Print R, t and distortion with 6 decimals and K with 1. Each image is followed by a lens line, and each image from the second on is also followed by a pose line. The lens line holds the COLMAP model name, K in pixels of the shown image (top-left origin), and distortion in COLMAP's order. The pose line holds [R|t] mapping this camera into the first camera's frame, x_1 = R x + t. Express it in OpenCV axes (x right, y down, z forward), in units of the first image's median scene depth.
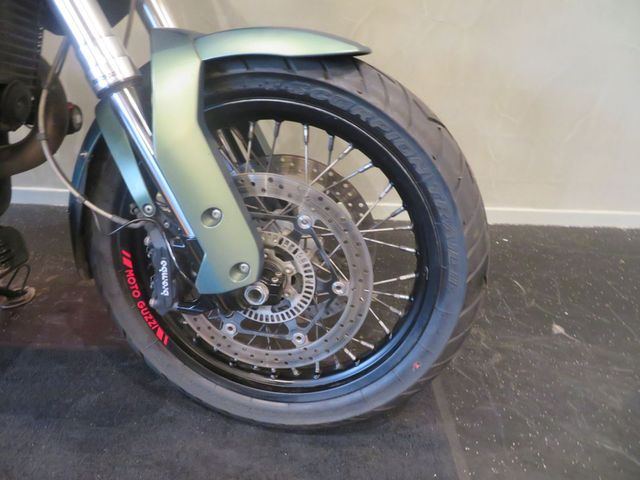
lens RADIAL K [[464.4, 0, 321.9], [0, 464.4, 239.4], [0, 0, 1]] dist [-0.012146, 0.012775]
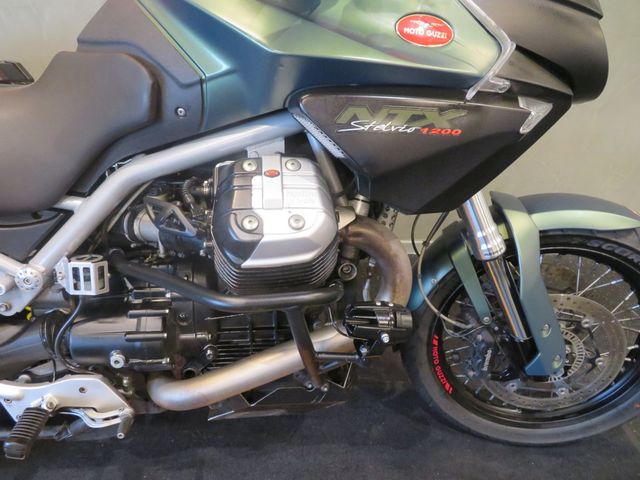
lens RADIAL K [[464.4, 0, 317.6], [0, 464.4, 240.3], [0, 0, 1]] dist [-0.012146, 0.012775]
pose [[0.999229, -0.033206, 0.020957, -0.862207], [0.031703, 0.997155, 0.068390, -0.403732], [-0.023169, -0.067672, 0.997439, -0.439996]]
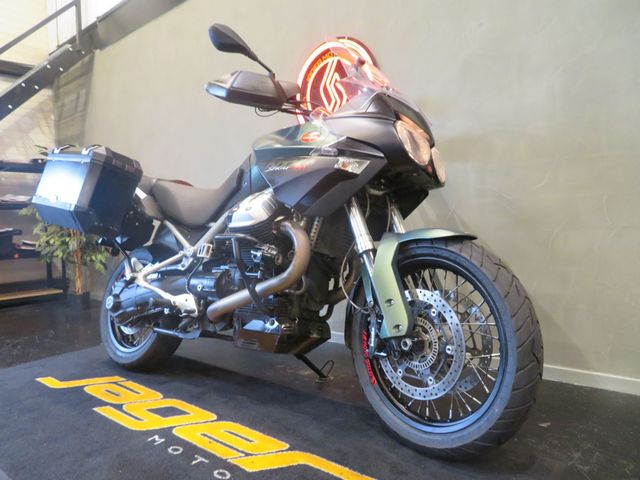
lens RADIAL K [[464.4, 0, 318.6], [0, 464.4, 239.0], [0, 0, 1]] dist [-0.012146, 0.012775]
pose [[0.762693, -0.057002, -0.644244, 0.833976], [-0.255374, 0.888628, -0.380951, 0.534240], [0.594209, 0.455072, 0.663193, -0.738132]]
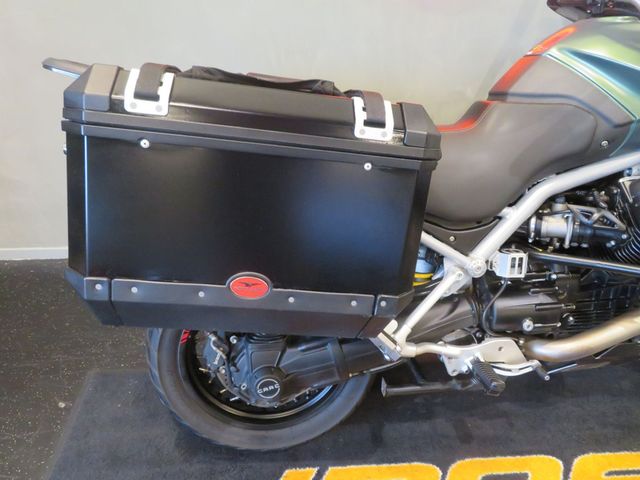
lens RADIAL K [[464.4, 0, 315.5], [0, 464.4, 240.6], [0, 0, 1]] dist [-0.012146, 0.012775]
pose [[0.996667, -0.076653, 0.027908, -2.088799], [0.074766, 0.995187, 0.063340, -0.483123], [-0.032629, -0.061042, 0.997602, -0.829938]]
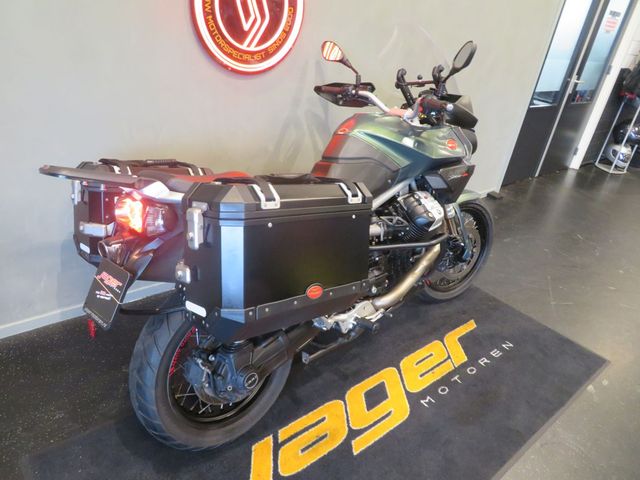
lens RADIAL K [[464.4, 0, 323.3], [0, 464.4, 238.3], [0, 0, 1]] dist [-0.012146, 0.012775]
pose [[0.753346, -0.259845, 0.604112, -3.109793], [0.240332, 0.963868, 0.114885, -0.707517], [-0.612136, 0.058639, 0.788575, -1.250118]]
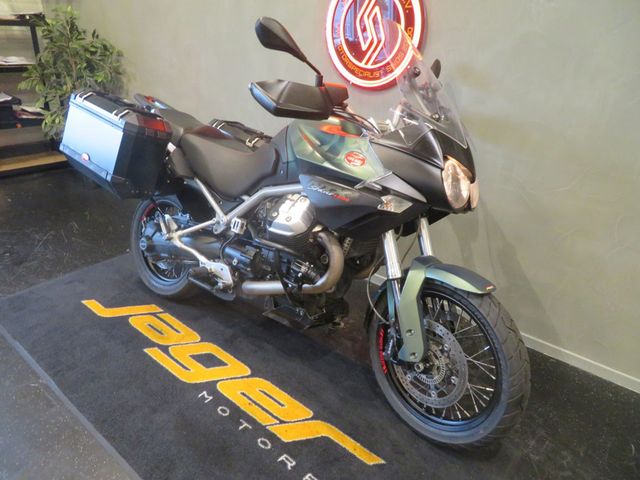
lens RADIAL K [[464.4, 0, 319.6], [0, 464.4, 240.4], [0, 0, 1]] dist [-0.012146, 0.012775]
pose [[0.771991, 0.252342, -0.583398, 0.668597], [-0.326801, 0.944794, -0.023785, -0.267798], [0.545189, 0.209017, 0.811838, -1.340355]]
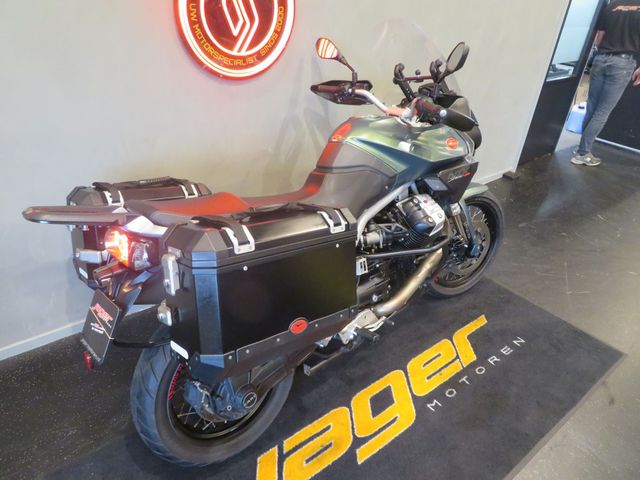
lens RADIAL K [[464.4, 0, 322.4], [0, 464.4, 237.9], [0, 0, 1]] dist [-0.012146, 0.012775]
pose [[0.772308, -0.322933, 0.547041, -2.917005], [0.286170, 0.945682, 0.154249, -0.862770], [-0.567139, 0.037419, 0.822772, -1.322740]]
